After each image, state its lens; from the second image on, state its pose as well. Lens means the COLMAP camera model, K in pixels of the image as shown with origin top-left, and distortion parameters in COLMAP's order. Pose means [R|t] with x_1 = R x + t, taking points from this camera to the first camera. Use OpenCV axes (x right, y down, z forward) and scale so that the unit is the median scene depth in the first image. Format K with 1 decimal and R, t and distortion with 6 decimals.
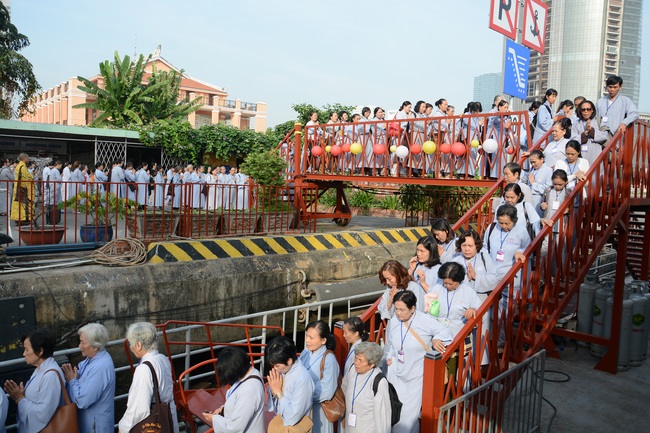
lens RADIAL K [[503.6, 0, 325.0], [0, 503.6, 216.5], [0, 0, 1]] dist [-0.161432, 0.114642]
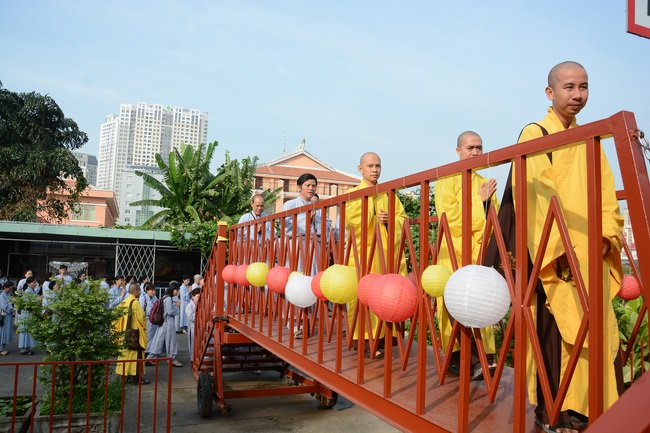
lens RADIAL K [[503.6, 0, 325.0], [0, 503.6, 216.5], [0, 0, 1]] dist [-0.161432, 0.114642]
pose [[0.939973, -0.042037, -0.338649, 0.148691], [-0.019234, 0.984280, -0.175566, -0.059504], [0.340706, 0.171541, 0.924388, 0.325930]]
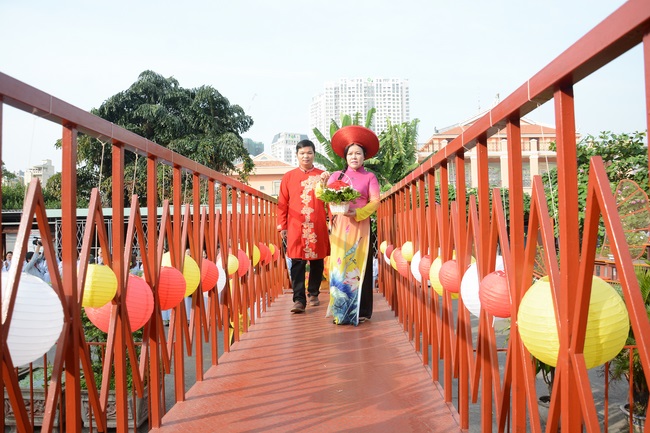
lens RADIAL K [[503.6, 0, 325.0], [0, 503.6, 216.5], [0, 0, 1]] dist [-0.161432, 0.114642]
pose [[0.715919, -0.063277, -0.695310, 0.217538], [-0.009594, 0.994899, -0.100420, -0.069755], [0.698117, 0.078564, 0.711660, 0.411236]]
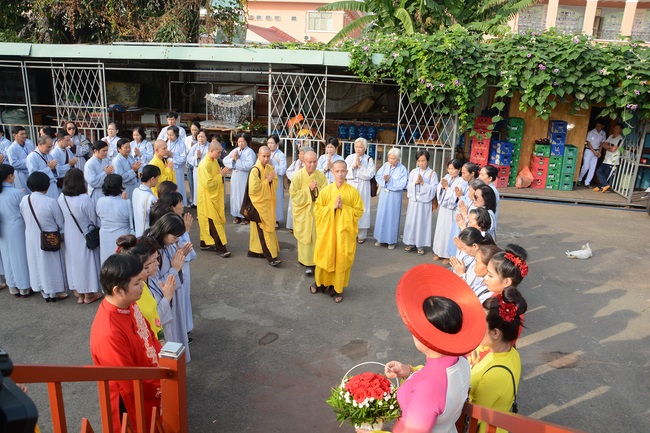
lens RADIAL K [[503.6, 0, 325.0], [0, 503.6, 216.5], [0, 0, 1]] dist [-0.161432, 0.114642]
pose [[0.657365, 0.215846, -0.721998, 0.005448], [-0.075101, 0.972096, 0.222237, -0.123913], [0.749821, -0.091868, 0.655232, 0.651165]]
